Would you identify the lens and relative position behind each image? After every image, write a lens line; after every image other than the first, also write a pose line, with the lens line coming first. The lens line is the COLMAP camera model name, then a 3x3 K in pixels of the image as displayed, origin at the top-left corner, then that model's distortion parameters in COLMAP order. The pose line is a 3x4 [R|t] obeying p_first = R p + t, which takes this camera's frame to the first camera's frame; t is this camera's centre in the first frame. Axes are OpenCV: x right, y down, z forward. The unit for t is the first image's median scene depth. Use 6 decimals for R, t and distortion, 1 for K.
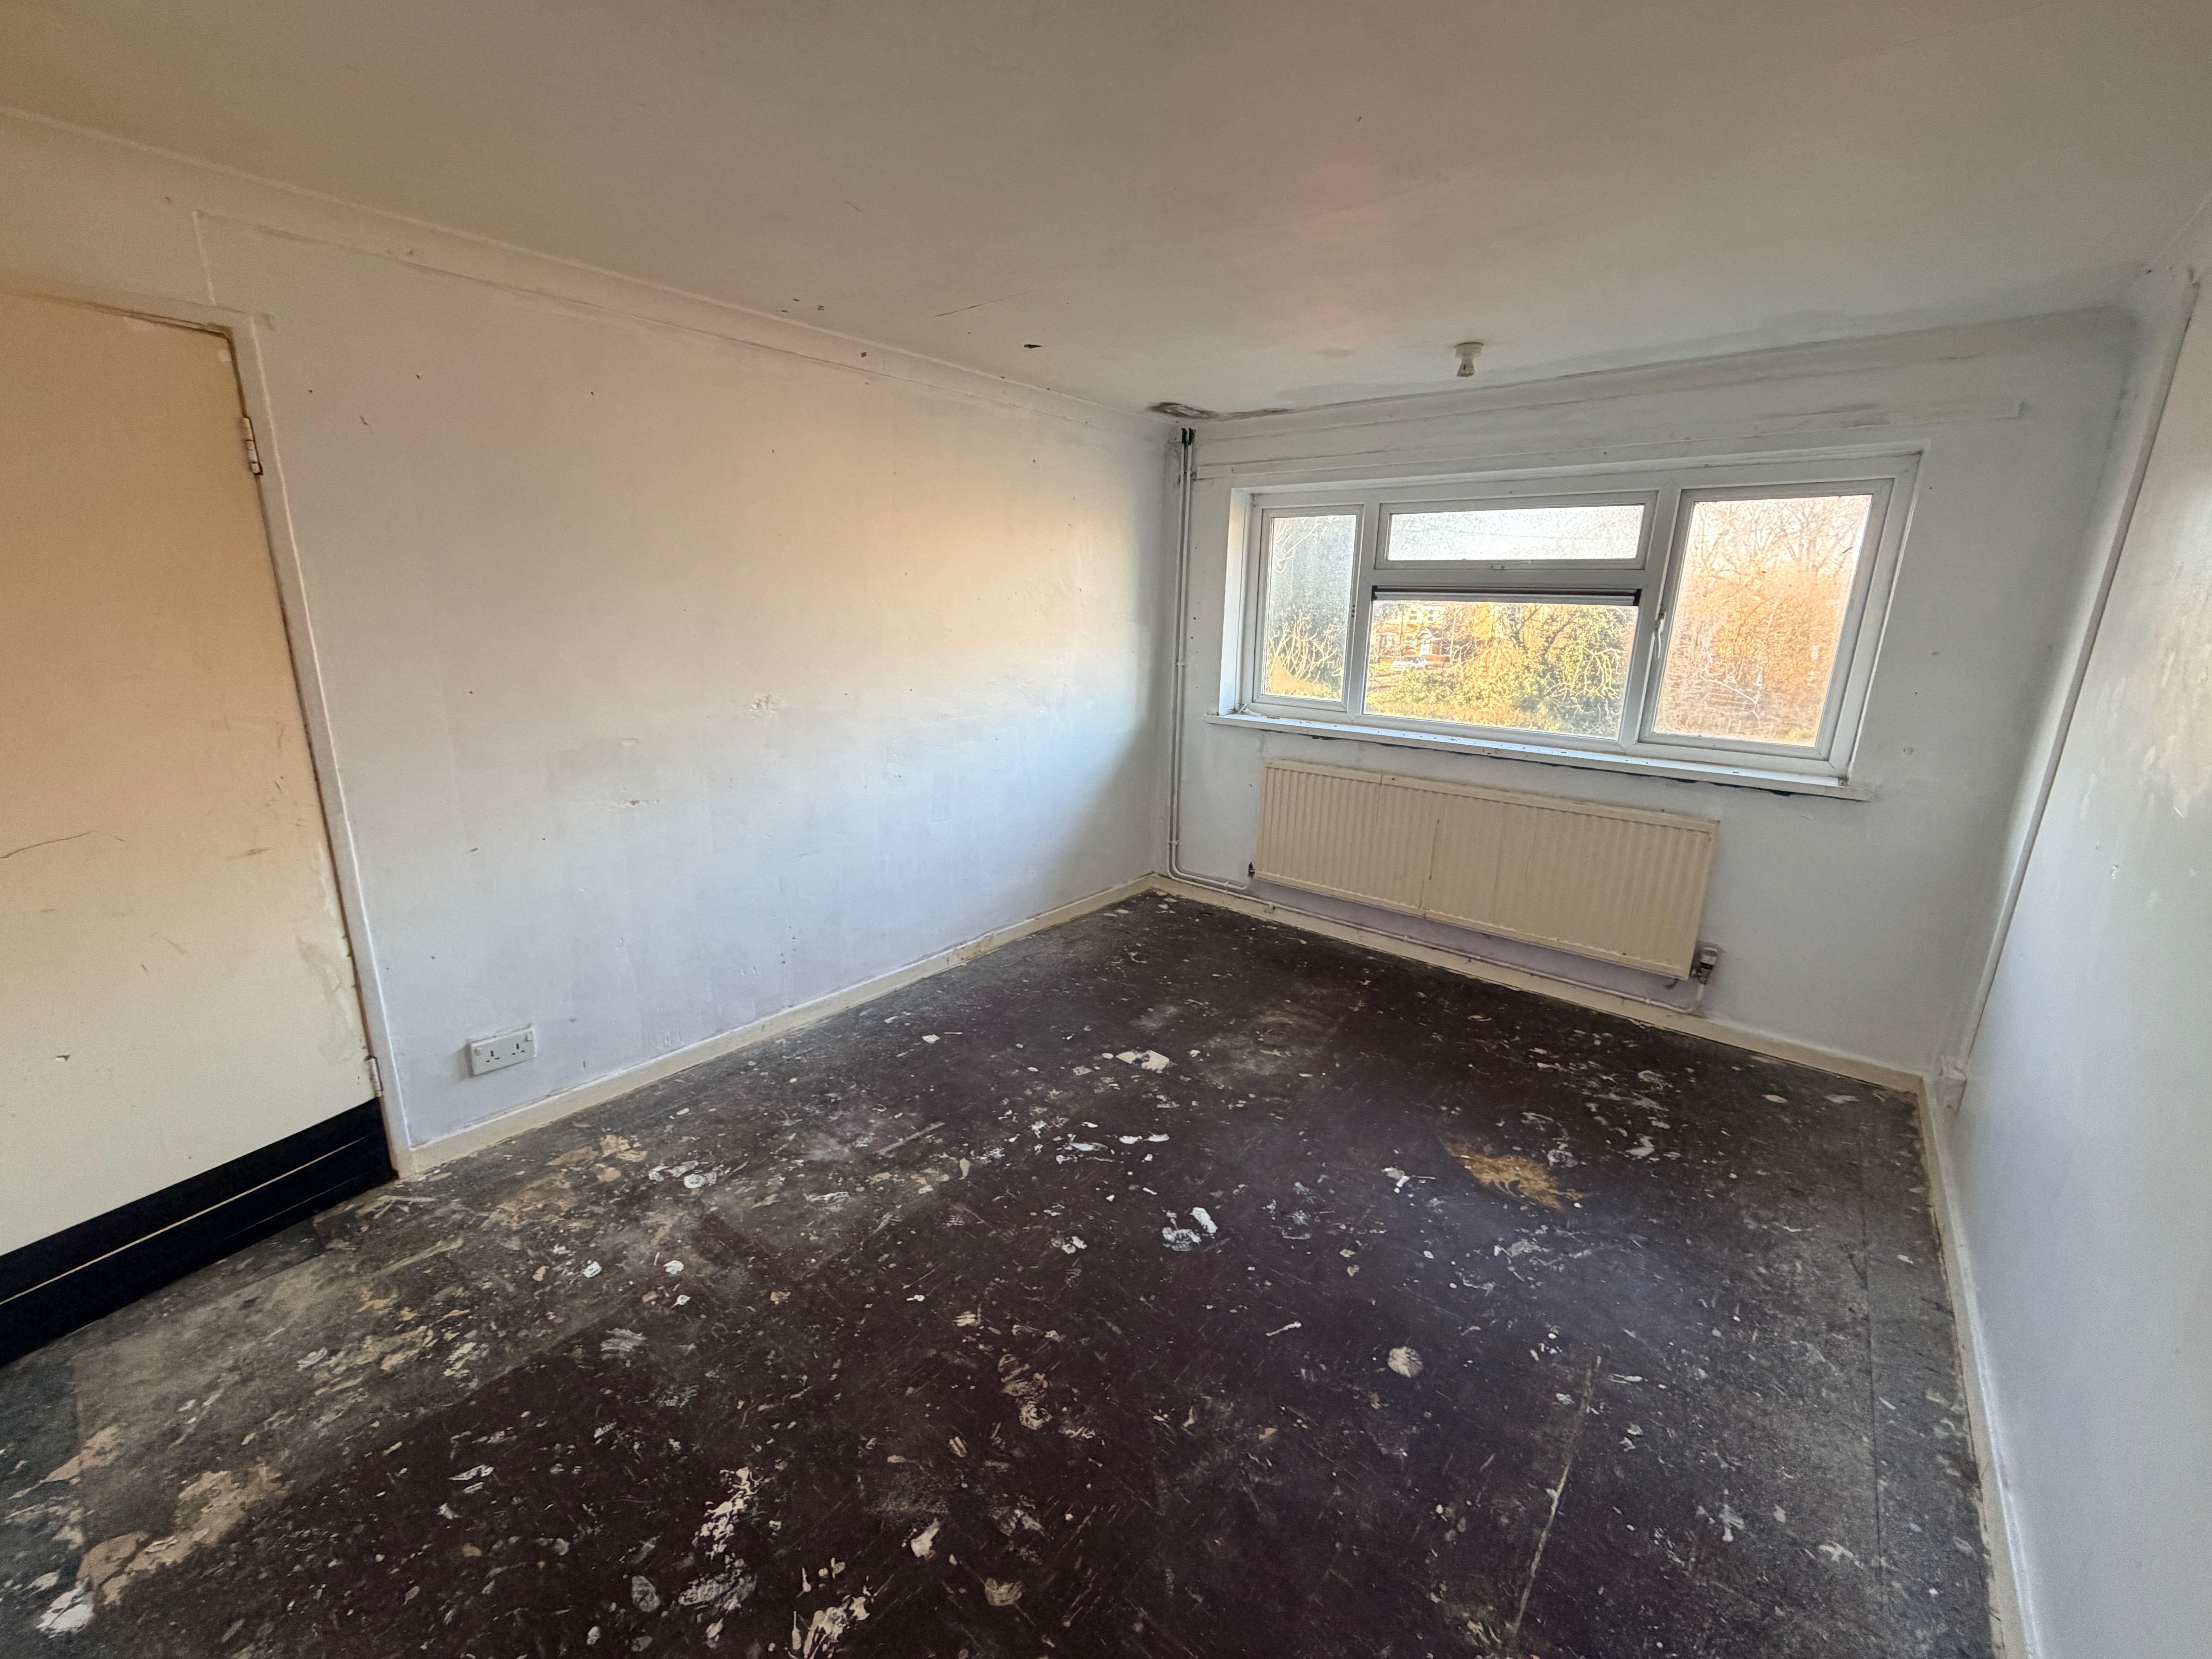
lens RADIAL K [[883.1, 0, 1104.1], [0, 883.1, 823.2], [0, 0, 1]] dist [-0.000740, -0.000118]
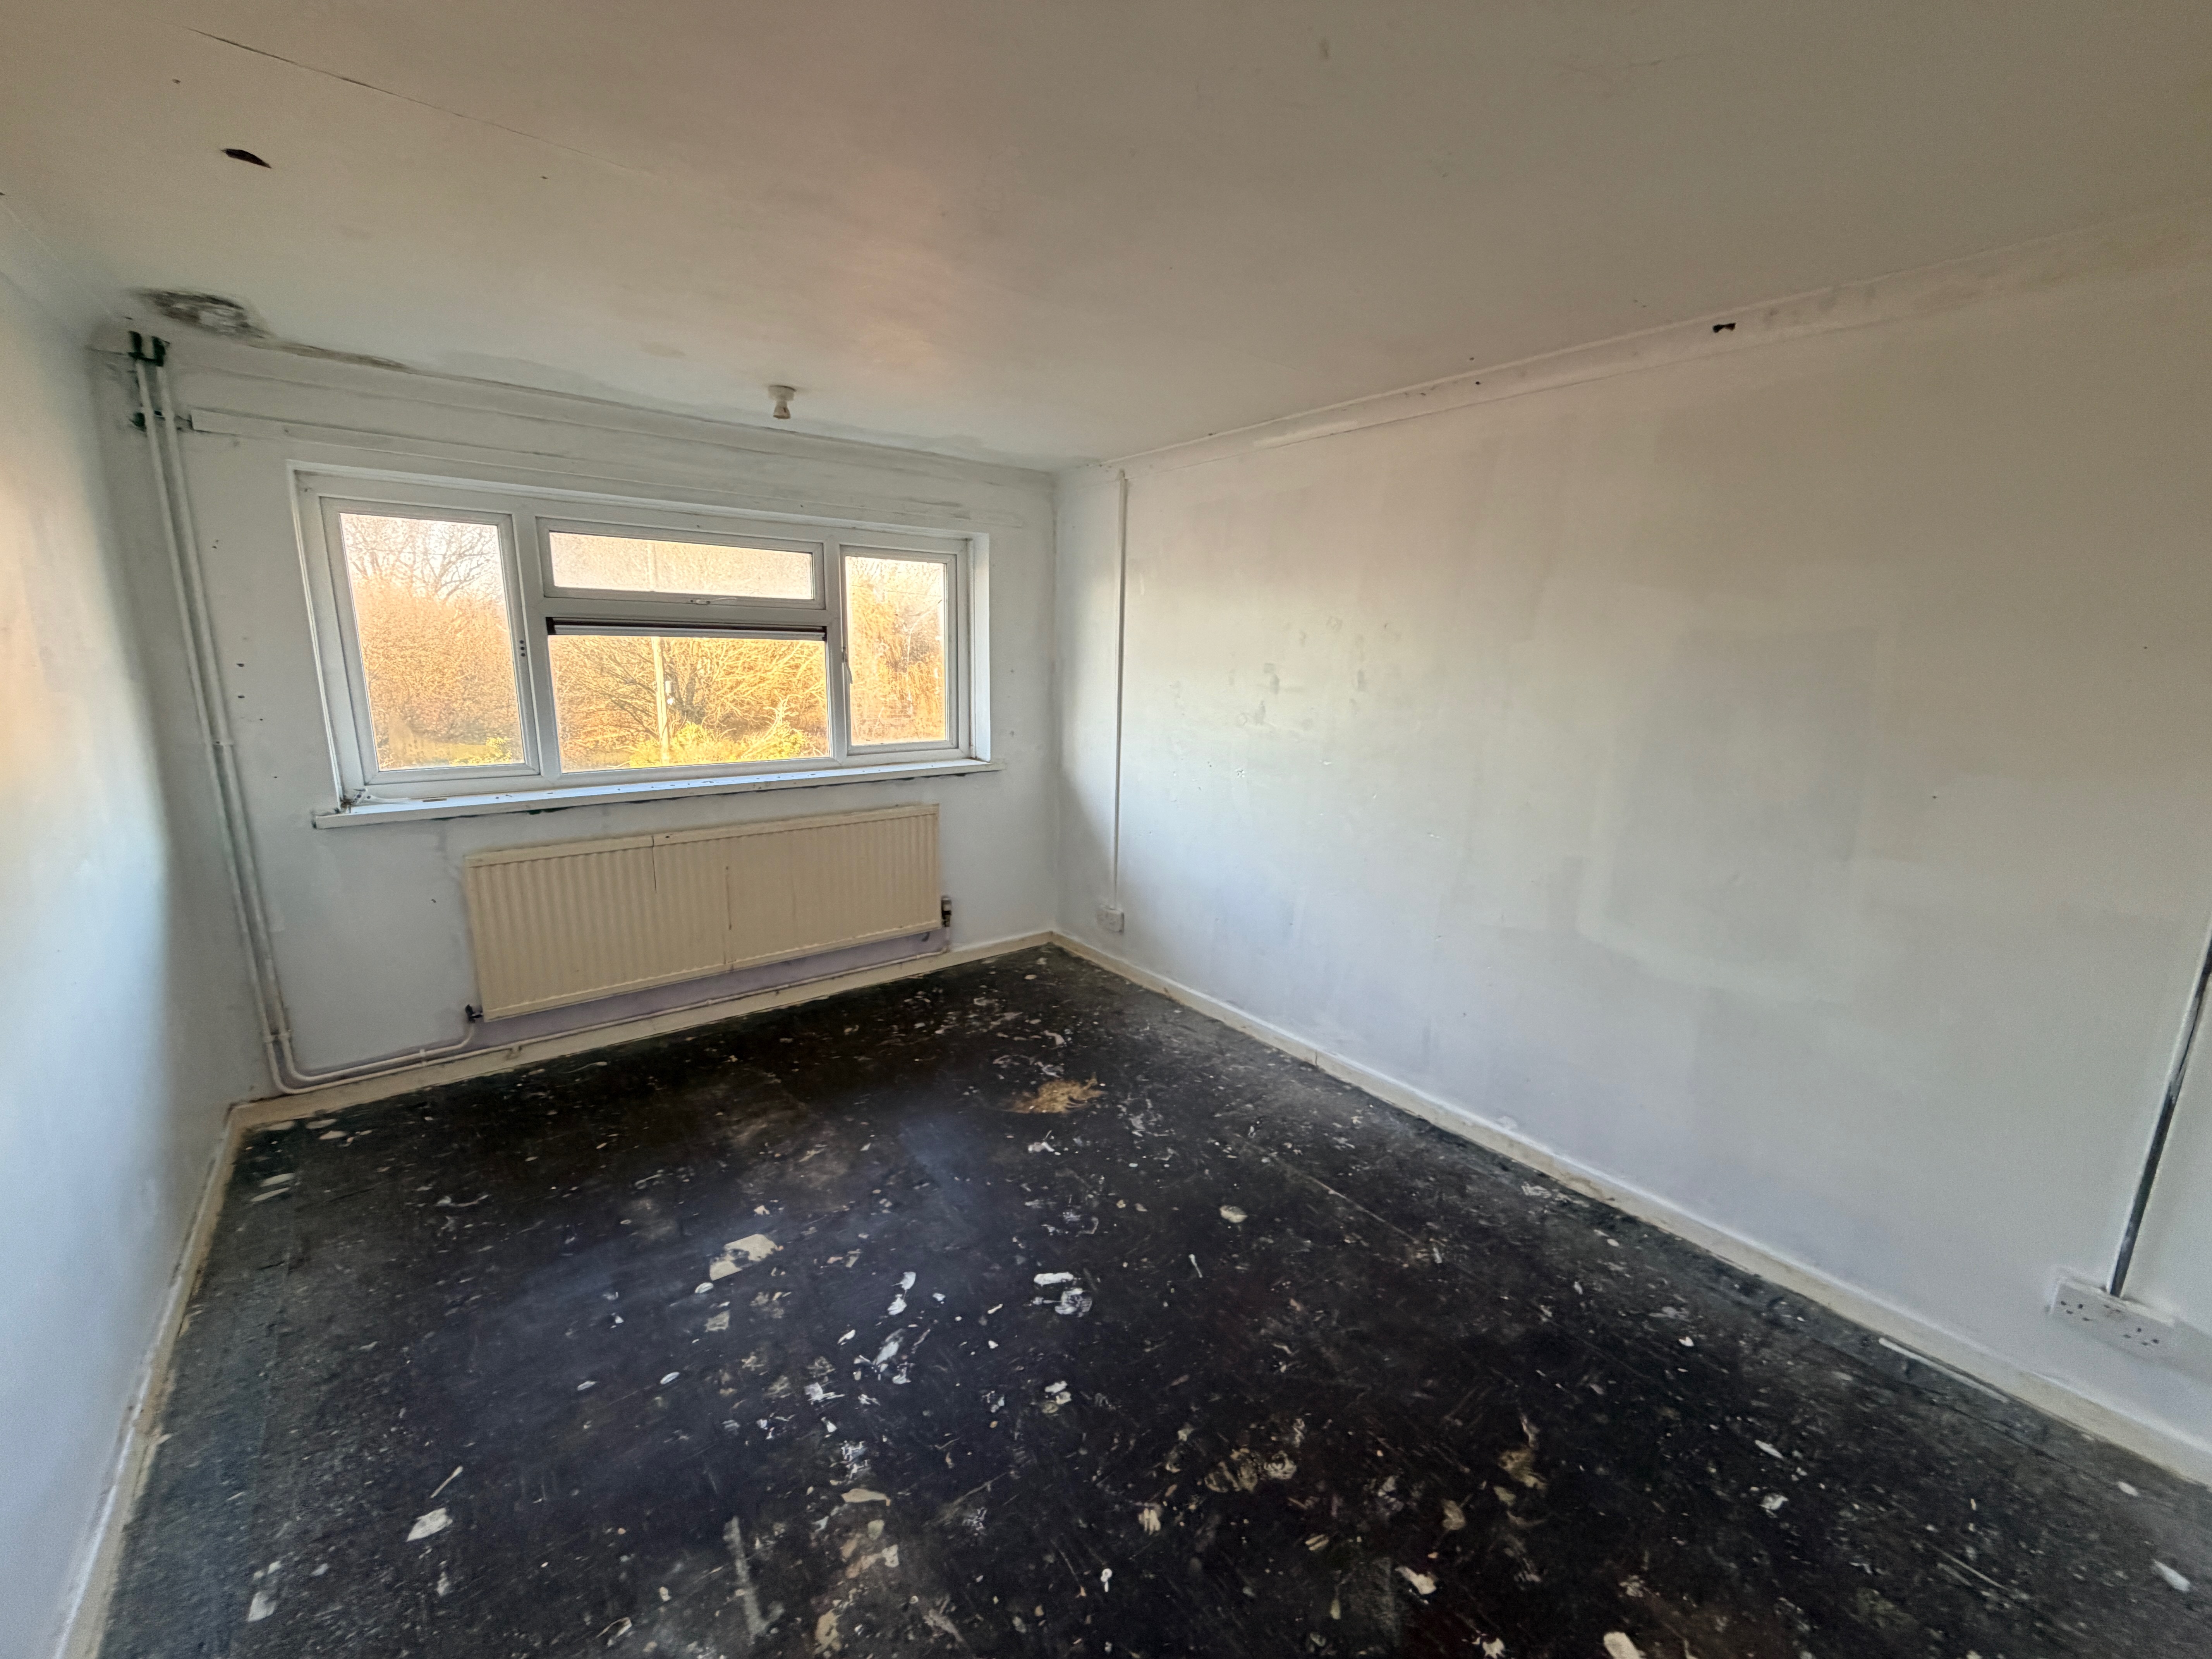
lens RADIAL K [[883.1, 0, 1088.9], [0, 883.1, 825.9], [0, 0, 1]] dist [-0.000740, -0.000118]
pose [[0.216692, -0.215343, 0.952193, -0.638847], [0.223702, 0.960368, 0.166283, -0.172155], [-0.950264, 0.176976, 0.256277, 0.561533]]
